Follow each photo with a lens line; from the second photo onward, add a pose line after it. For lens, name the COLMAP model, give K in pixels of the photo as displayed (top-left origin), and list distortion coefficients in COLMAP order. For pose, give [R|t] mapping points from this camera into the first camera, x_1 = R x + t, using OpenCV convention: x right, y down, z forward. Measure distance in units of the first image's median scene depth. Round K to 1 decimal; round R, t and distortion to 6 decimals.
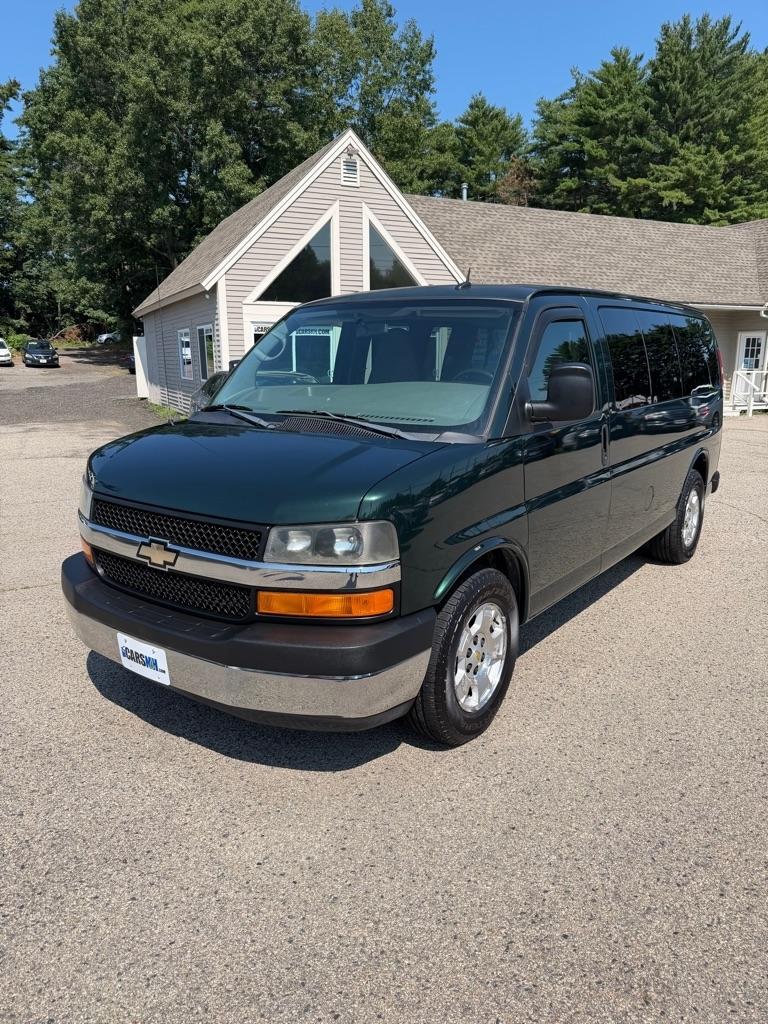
lens RADIAL K [[742.4, 0, 389.2], [0, 742.4, 508.4], [0, 0, 1]] dist [0.009184, -0.018017]
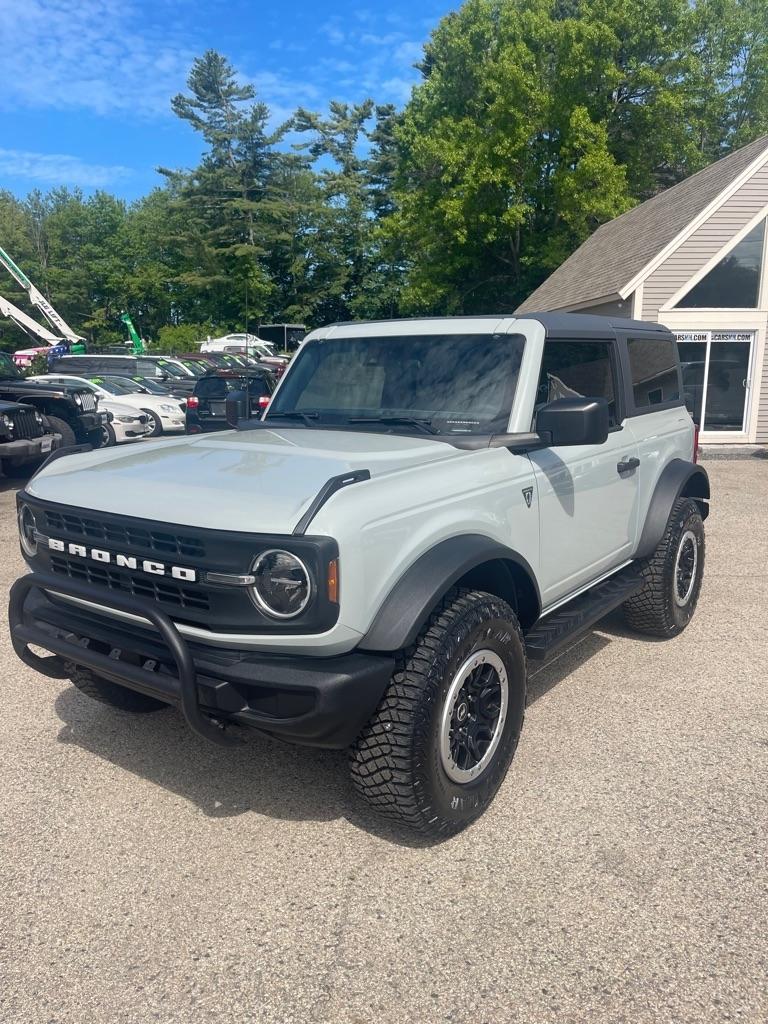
lens RADIAL K [[782.9, 0, 379.6], [0, 782.9, 510.4], [0, 0, 1]] dist [0.052738, -0.071499]
pose [[0.921414, 0.072632, -0.381734, -0.050644], [-0.079155, 0.996861, -0.001392, 0.005413], [0.380435, 0.031499, 0.924271, -0.032630]]
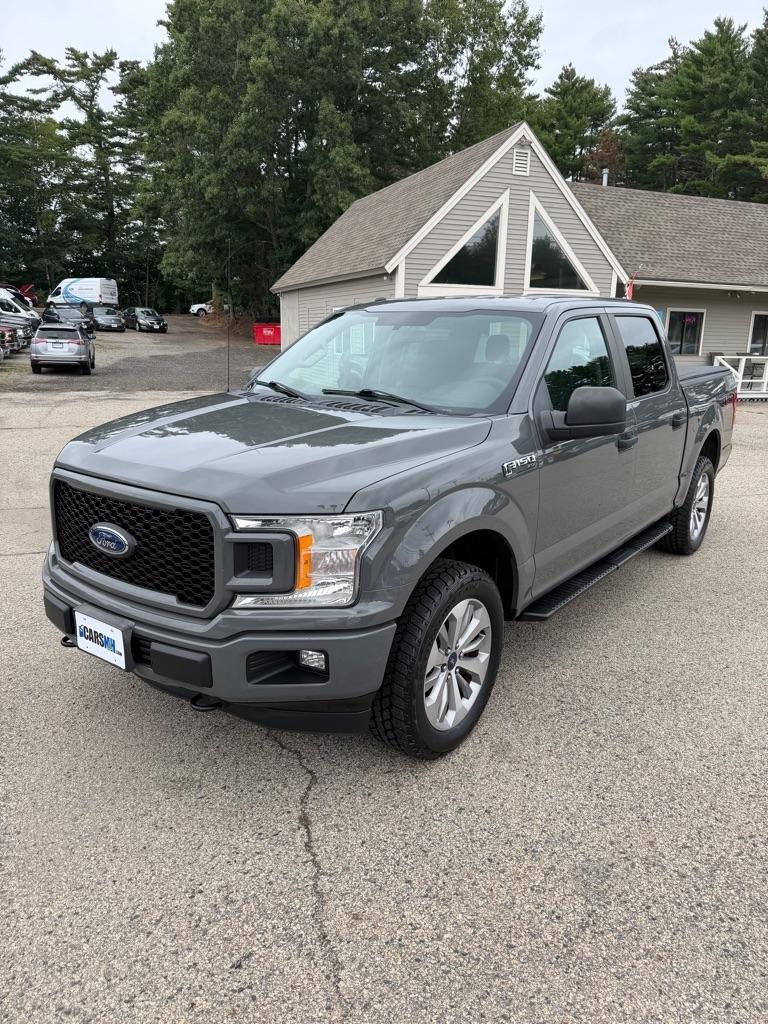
lens RADIAL K [[730.8, 0, 378.3], [0, 730.8, 512.7], [0, 0, 1]] dist [0.016576, -0.021812]
pose [[0.996177, 0.043204, -0.075923, -0.066387], [-0.039726, 0.998116, 0.046748, 0.005026], [0.077800, -0.043553, 0.996017, -0.040022]]
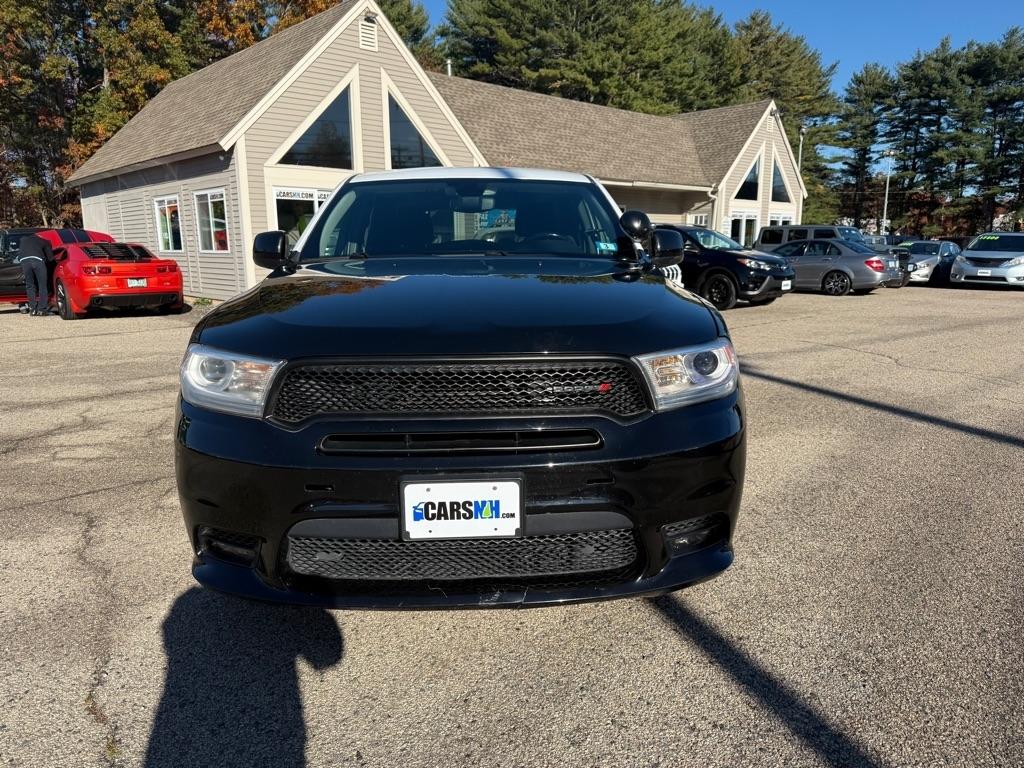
lens RADIAL K [[730.8, 0, 522.1], [0, 730.8, 387.4], [0, 0, 1]] dist [0.016576, -0.021812]
pose [[0.950159, -0.059631, 0.306010, -0.077882], [0.061521, 0.998100, 0.003477, 0.008267], [-0.305636, 0.015523, 0.952022, 0.009970]]
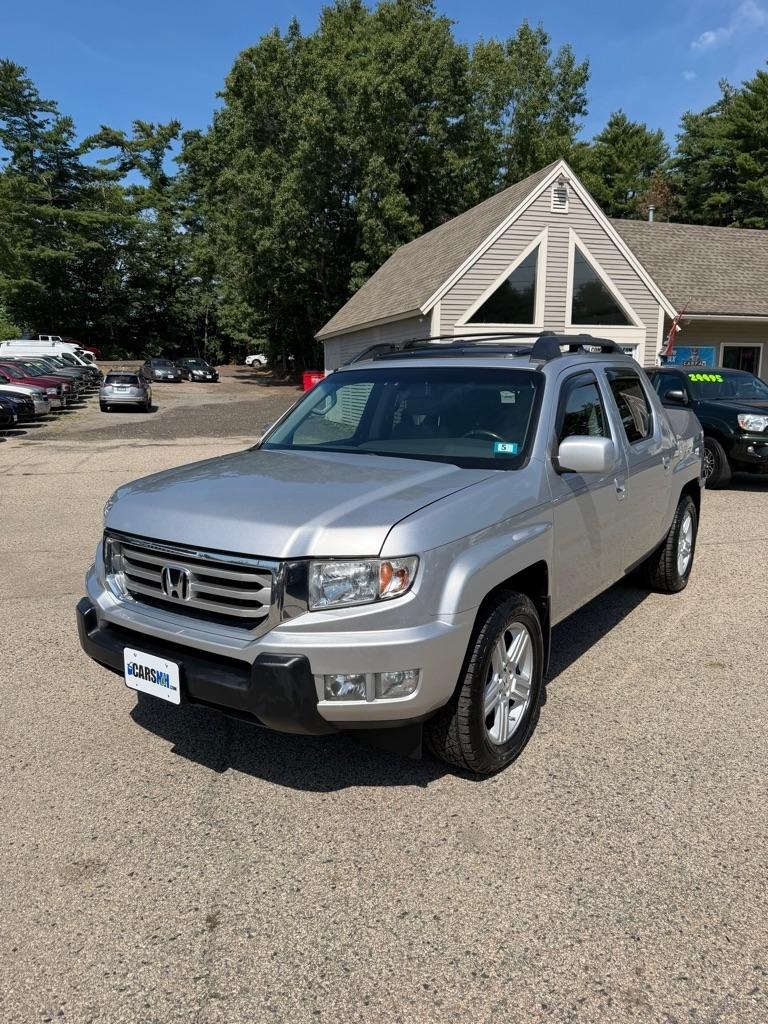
lens RADIAL K [[730.8, 0, 372.2], [0, 730.8, 514.7], [0, 0, 1]] dist [0.016576, -0.021812]
pose [[0.986138, 0.032800, -0.162656, -0.055633], [-0.034869, 0.999343, -0.009881, 0.005882], [0.162225, 0.015416, 0.986633, -0.026881]]
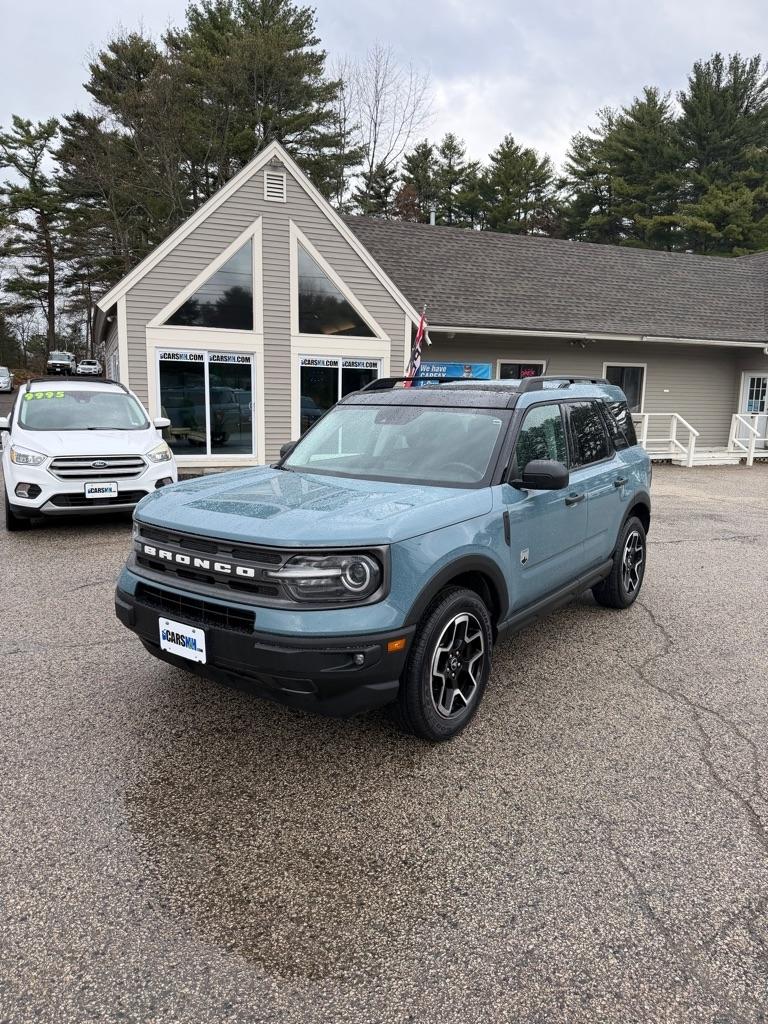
lens RADIAL K [[705.6, 0, 377.7], [0, 705.6, 505.2], [0, 0, 1]] dist [0.039350, -0.044943]
pose [[0.996123, 0.036679, -0.079966, 0.066325], [-0.039763, 0.998512, -0.037320, -0.015253], [0.078478, 0.040355, 0.996099, 0.067984]]
